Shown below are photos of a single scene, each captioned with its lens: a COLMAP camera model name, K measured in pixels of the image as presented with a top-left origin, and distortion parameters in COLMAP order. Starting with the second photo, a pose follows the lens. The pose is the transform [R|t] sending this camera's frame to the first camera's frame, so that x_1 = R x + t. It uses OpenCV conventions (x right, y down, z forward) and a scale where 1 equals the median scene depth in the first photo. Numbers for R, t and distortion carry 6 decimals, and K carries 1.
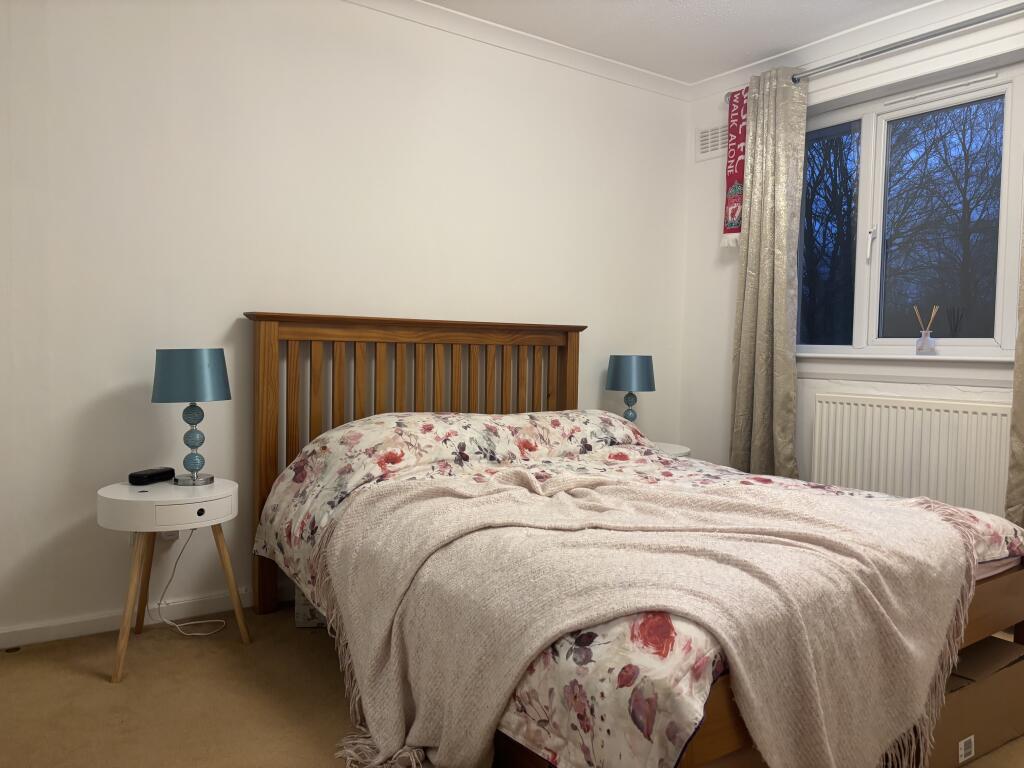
lens RADIAL K [[791.2, 0, 512.0], [0, 791.2, 384.0], [0, 0, 1]] dist [0.064770, -0.003100]
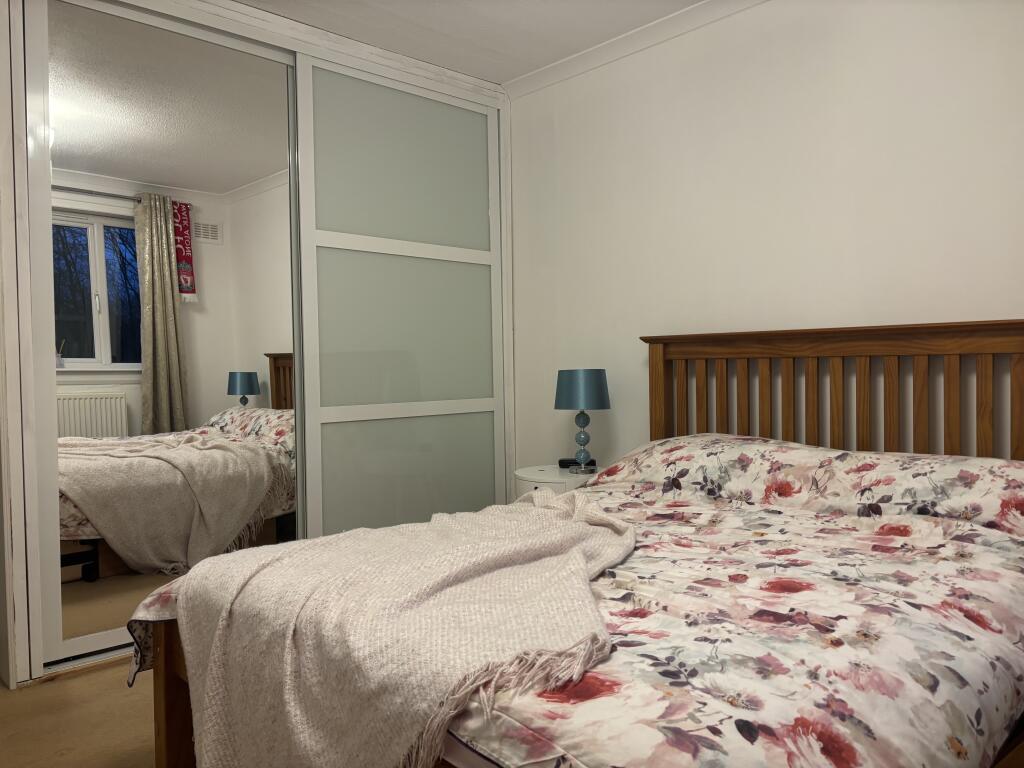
lens RADIAL K [[791.2, 0, 512.0], [0, 791.2, 384.0], [0, 0, 1]] dist [0.064770, -0.003100]
pose [[0.108350, 0.003092, -0.994108, 0.809930], [-0.033879, 0.999426, -0.000584, -0.014449], [0.993535, 0.033743, 0.108393, 0.706640]]
